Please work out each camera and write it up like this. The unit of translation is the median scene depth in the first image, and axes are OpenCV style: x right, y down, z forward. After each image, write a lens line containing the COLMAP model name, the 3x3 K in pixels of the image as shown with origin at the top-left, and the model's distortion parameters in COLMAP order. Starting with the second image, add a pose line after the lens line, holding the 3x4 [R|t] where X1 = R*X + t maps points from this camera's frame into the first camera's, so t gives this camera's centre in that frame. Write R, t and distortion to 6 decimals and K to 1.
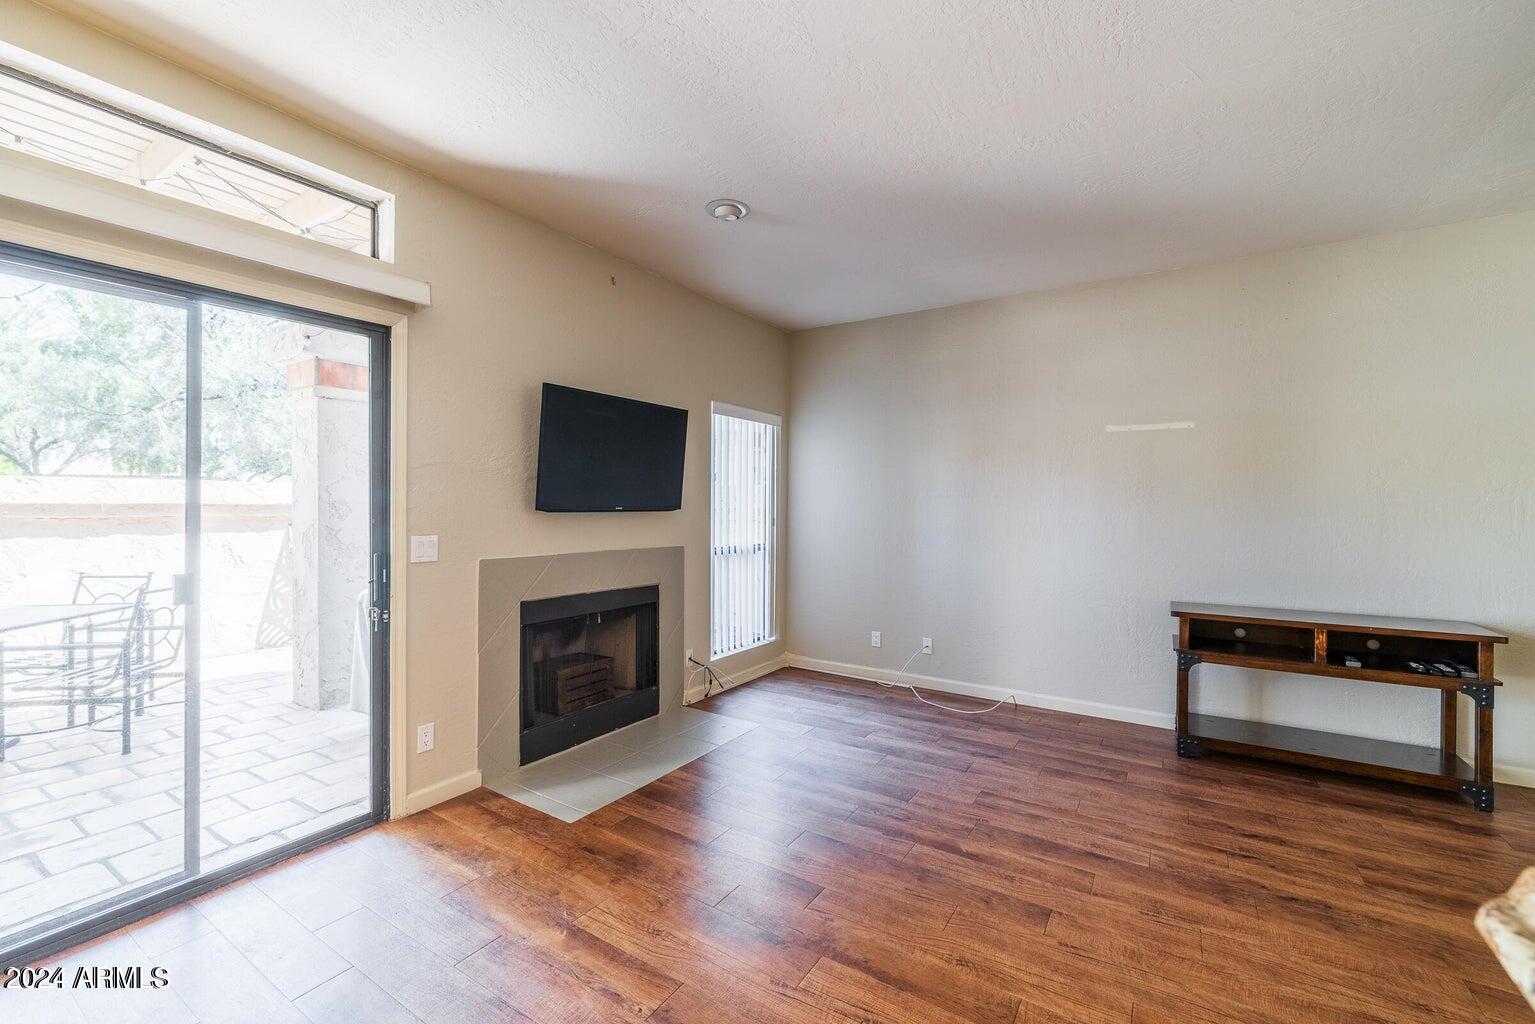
lens RADIAL K [[637.1, 0, 766.2], [0, 637.1, 511.0], [0, 0, 1]] dist [-0.000724, -0.000094]
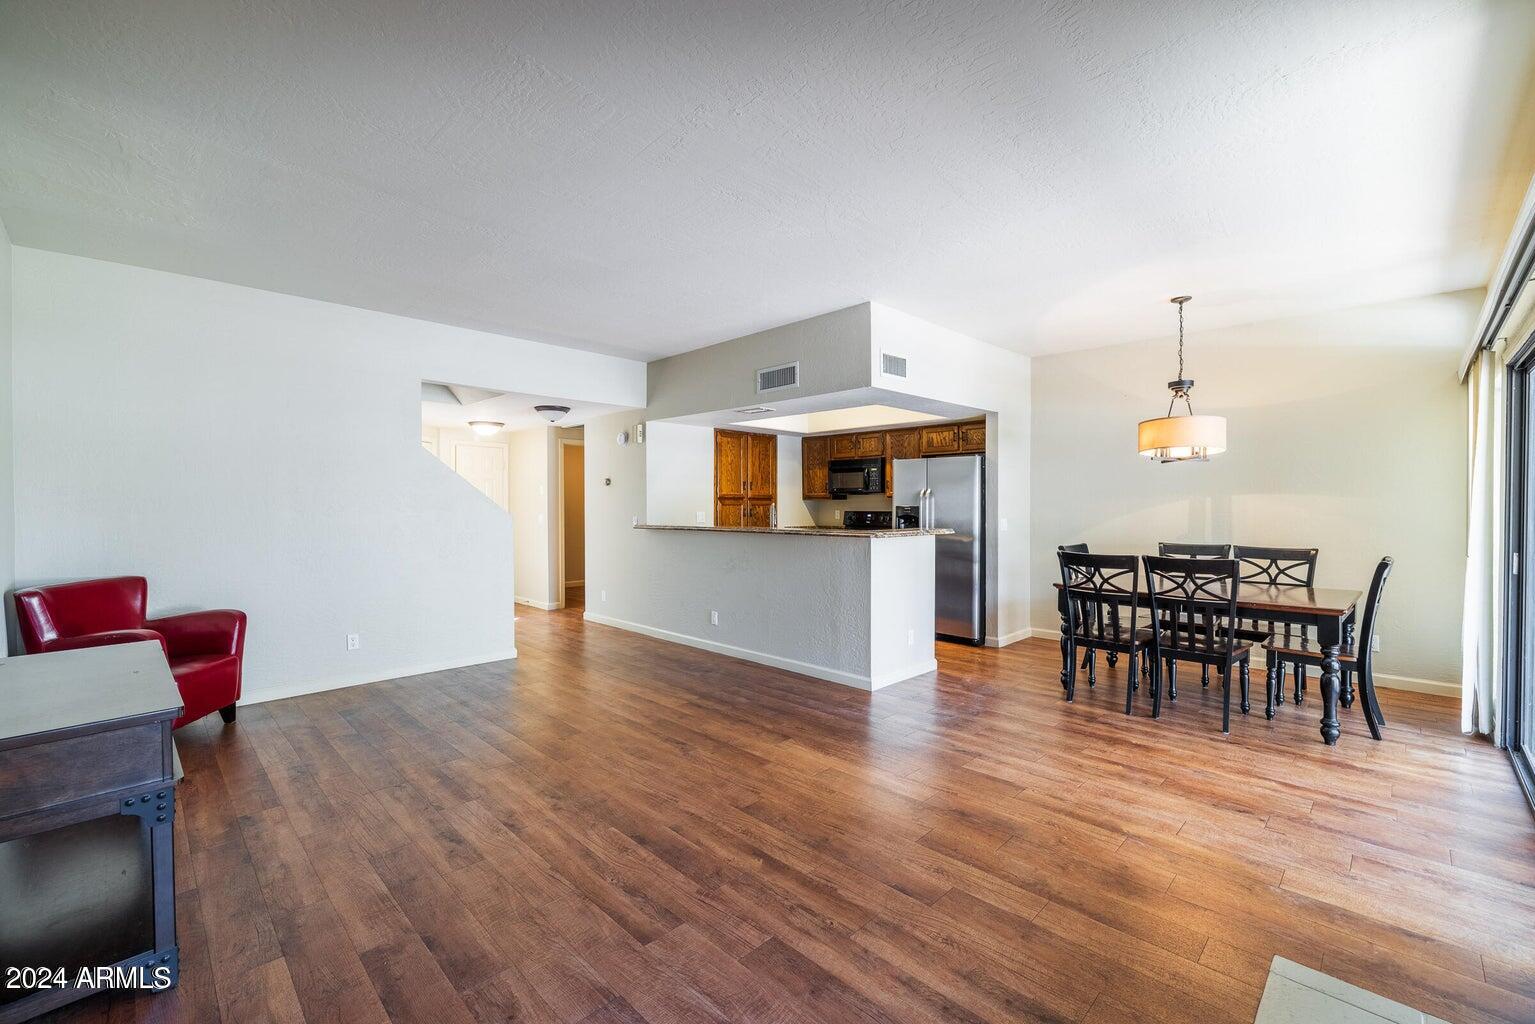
lens RADIAL K [[637.1, 0, 770.6], [0, 637.1, 509.6], [0, 0, 1]] dist [-0.000724, -0.000094]
pose [[-0.979361, -0.004749, 0.202063, 0.103081], [-0.002316, 0.999922, 0.012277, -0.006129], [-0.202105, 0.011556, -0.979296, 1.871705]]
